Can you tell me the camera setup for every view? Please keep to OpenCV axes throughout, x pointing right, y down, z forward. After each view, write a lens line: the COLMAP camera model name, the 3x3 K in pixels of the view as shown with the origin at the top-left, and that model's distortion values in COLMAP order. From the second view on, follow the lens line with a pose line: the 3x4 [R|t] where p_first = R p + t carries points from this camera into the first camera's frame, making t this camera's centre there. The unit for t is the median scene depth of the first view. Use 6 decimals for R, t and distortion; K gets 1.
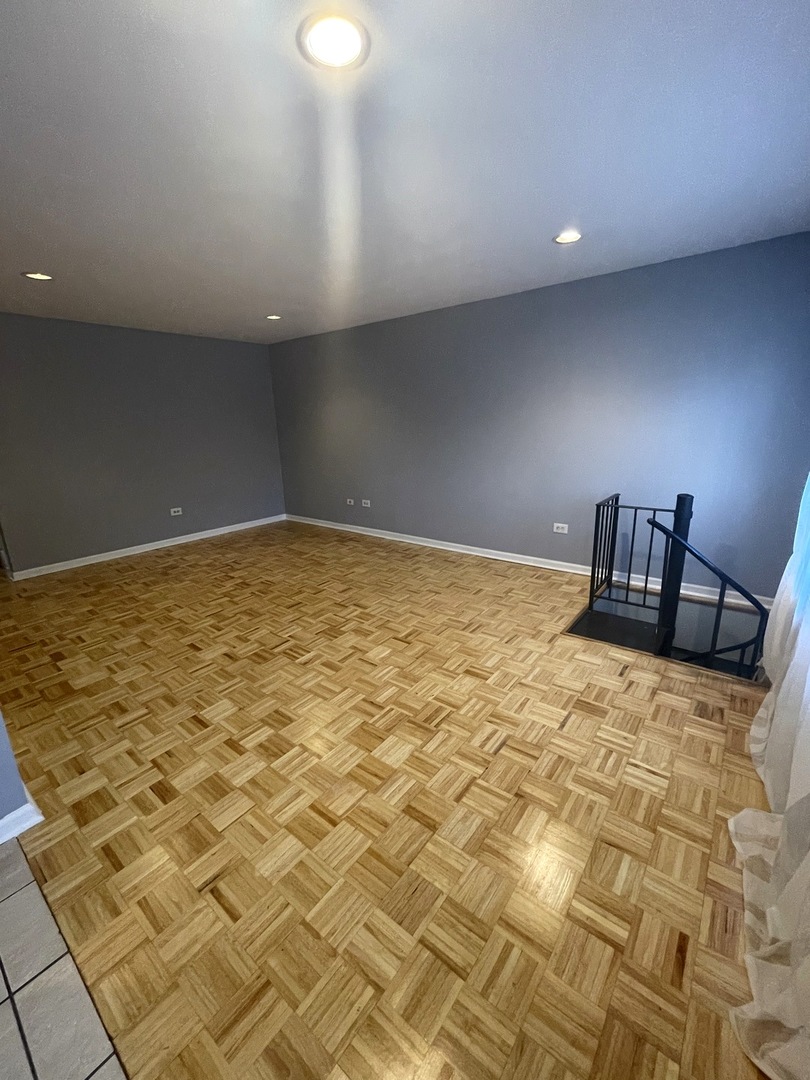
lens RADIAL K [[444.5, 0, 405.0], [0, 444.5, 540.0], [0, 0, 1]] dist [-0.012593, 0.004218]
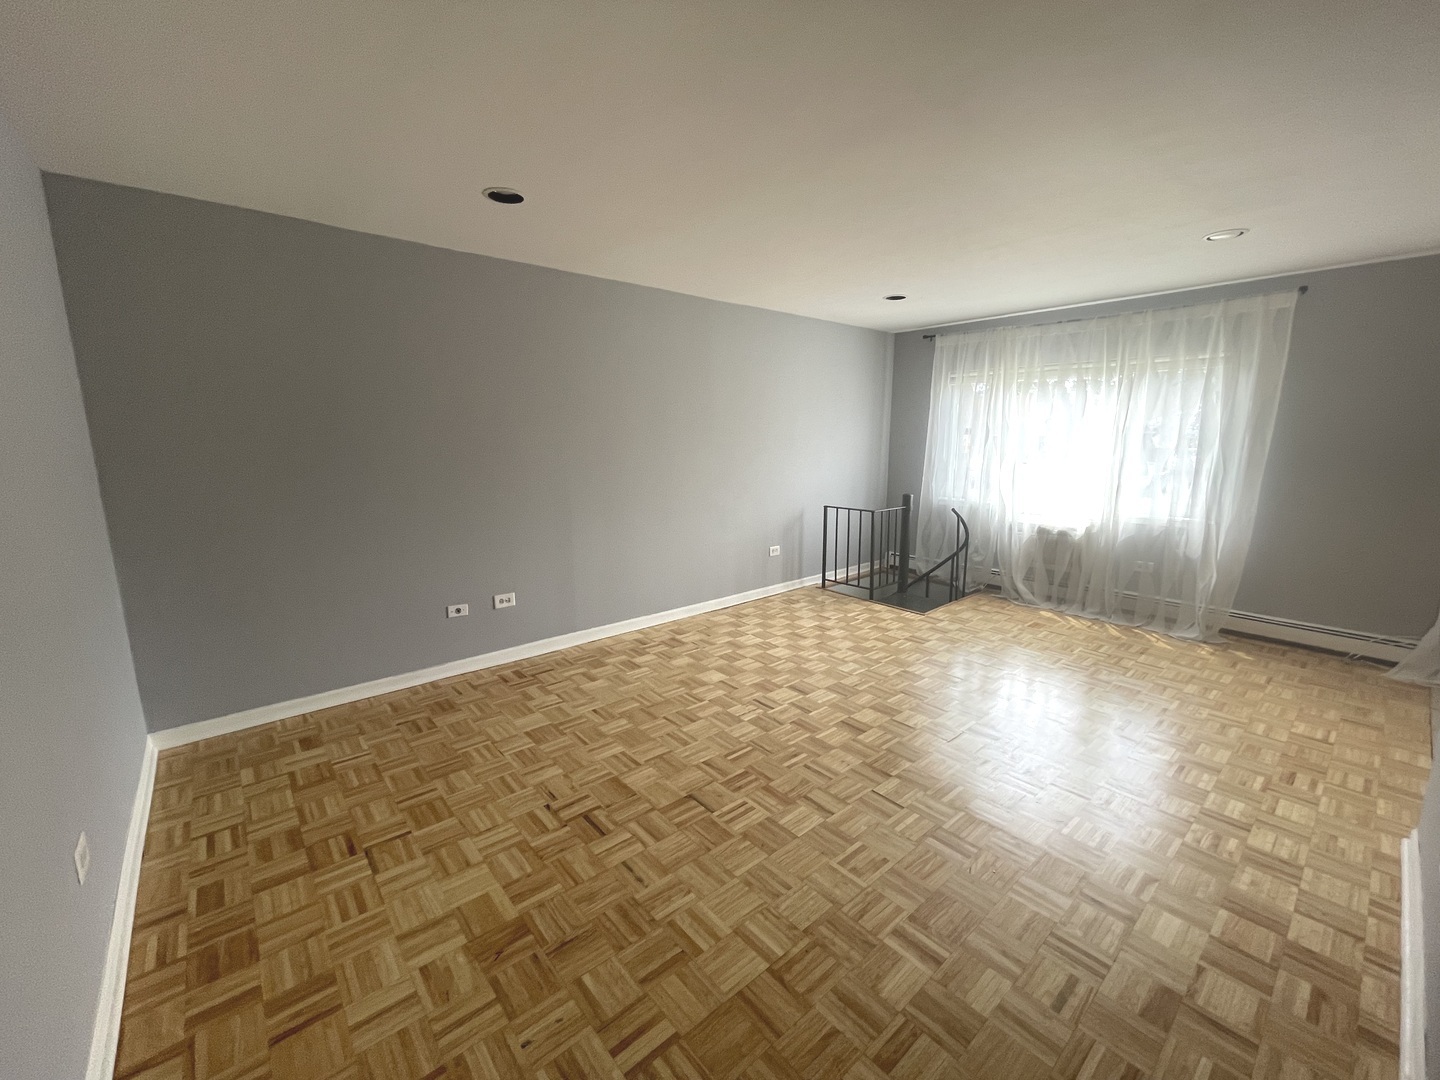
lens RADIAL K [[592.7, 0, 716.0], [0, 592.7, 541.0], [0, 0, 1]] dist [-0.012593, 0.004218]
pose [[0.187213, -0.151584, 0.970553, -1.444414], [0.254428, 0.961789, 0.101137, -0.326098], [-0.948798, 0.228002, 0.218626, 1.281737]]
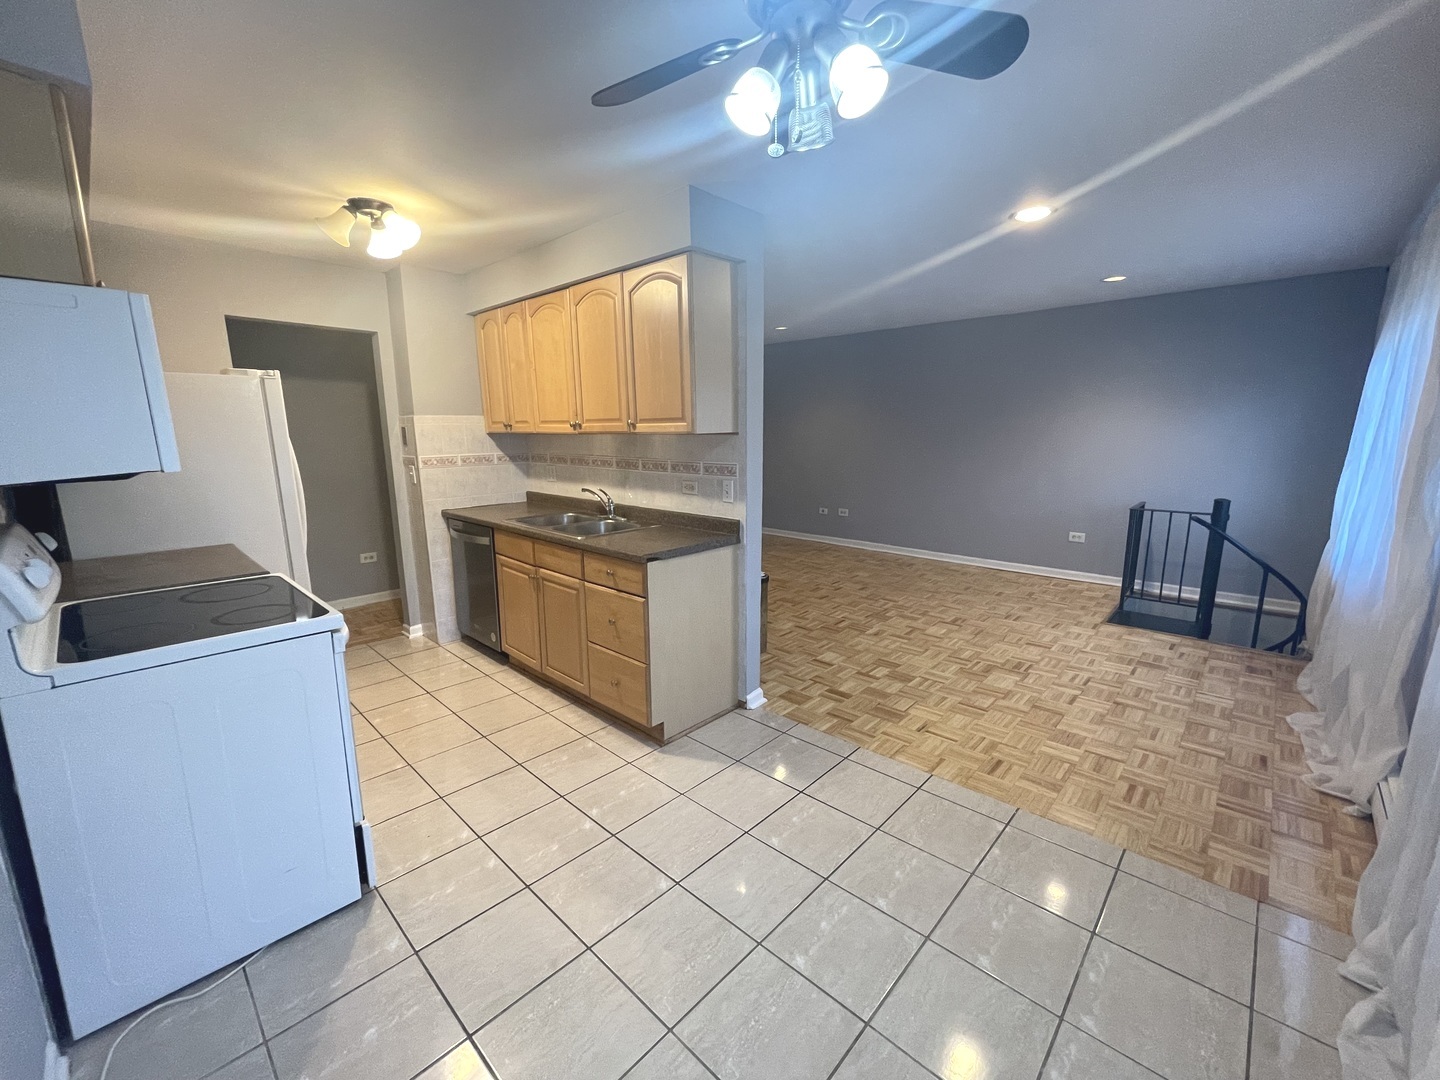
lens RADIAL K [[592.7, 0, 716.0], [0, 592.7, 541.0], [0, 0, 1]] dist [-0.012593, 0.004218]
pose [[0.995976, 0.035005, -0.082501, -0.539708], [-0.040829, 0.996711, -0.069997, 0.167614], [0.079779, 0.073083, 0.994130, -0.599814]]
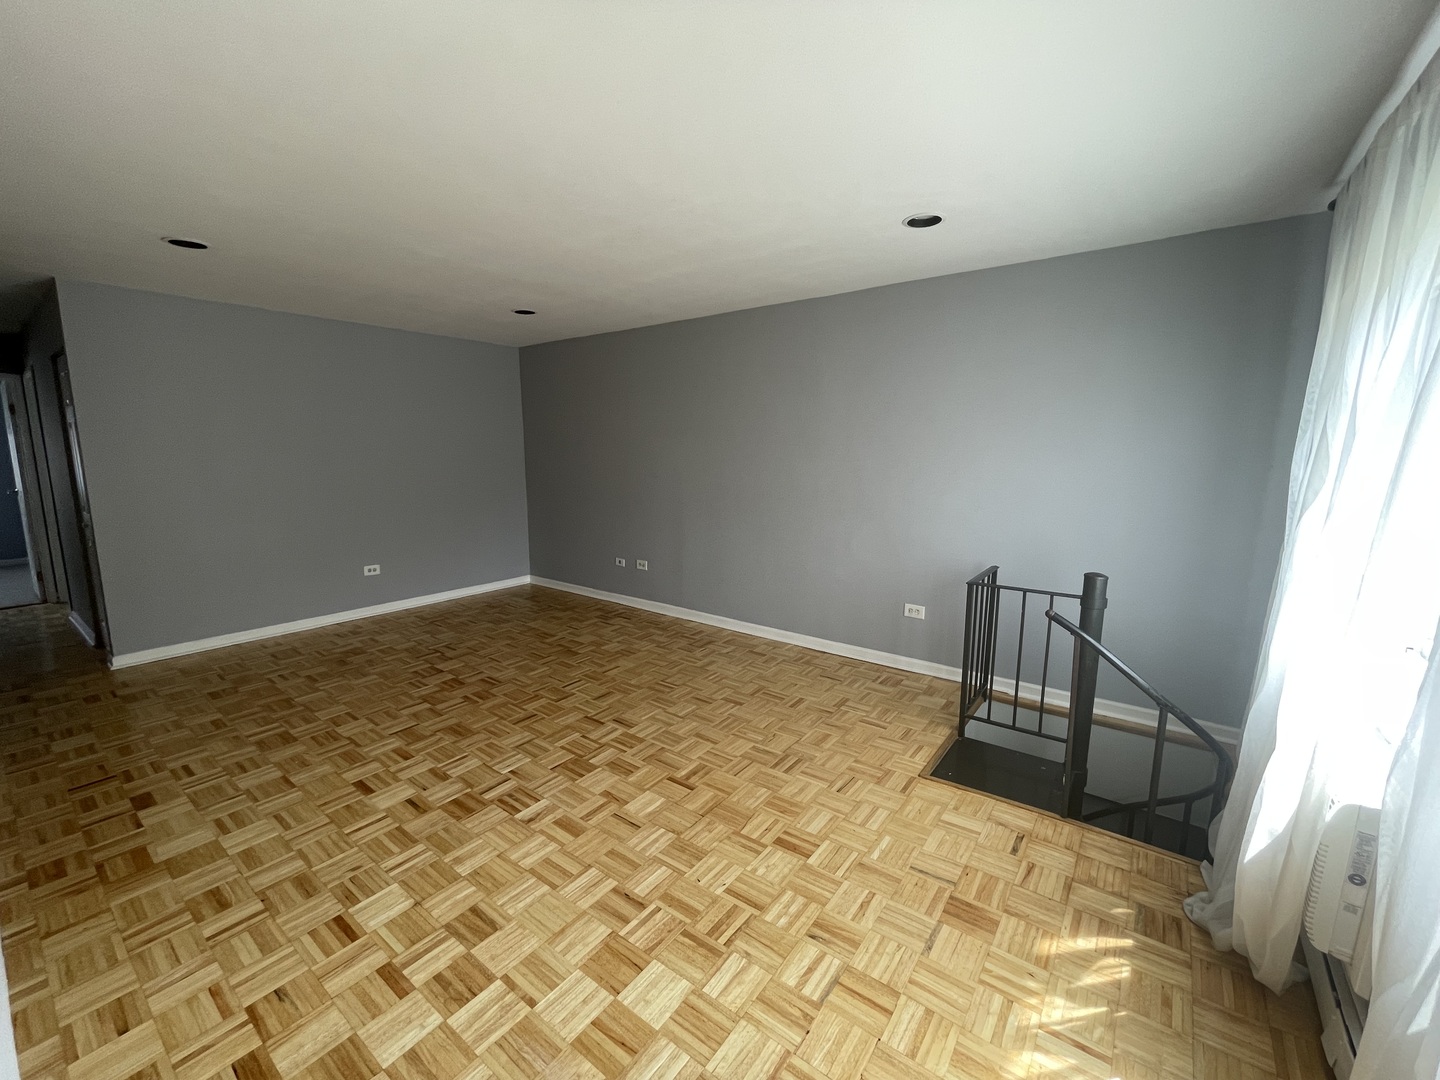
lens RADIAL K [[592.7, 0, 716.0], [0, 592.7, 541.0], [0, 0, 1]] dist [-0.012593, 0.004218]
pose [[0.999365, 0.026762, 0.023545, 0.016342], [-0.024039, 0.993734, -0.109159, -0.041418], [-0.026319, 0.108524, 0.993745, 0.095950]]
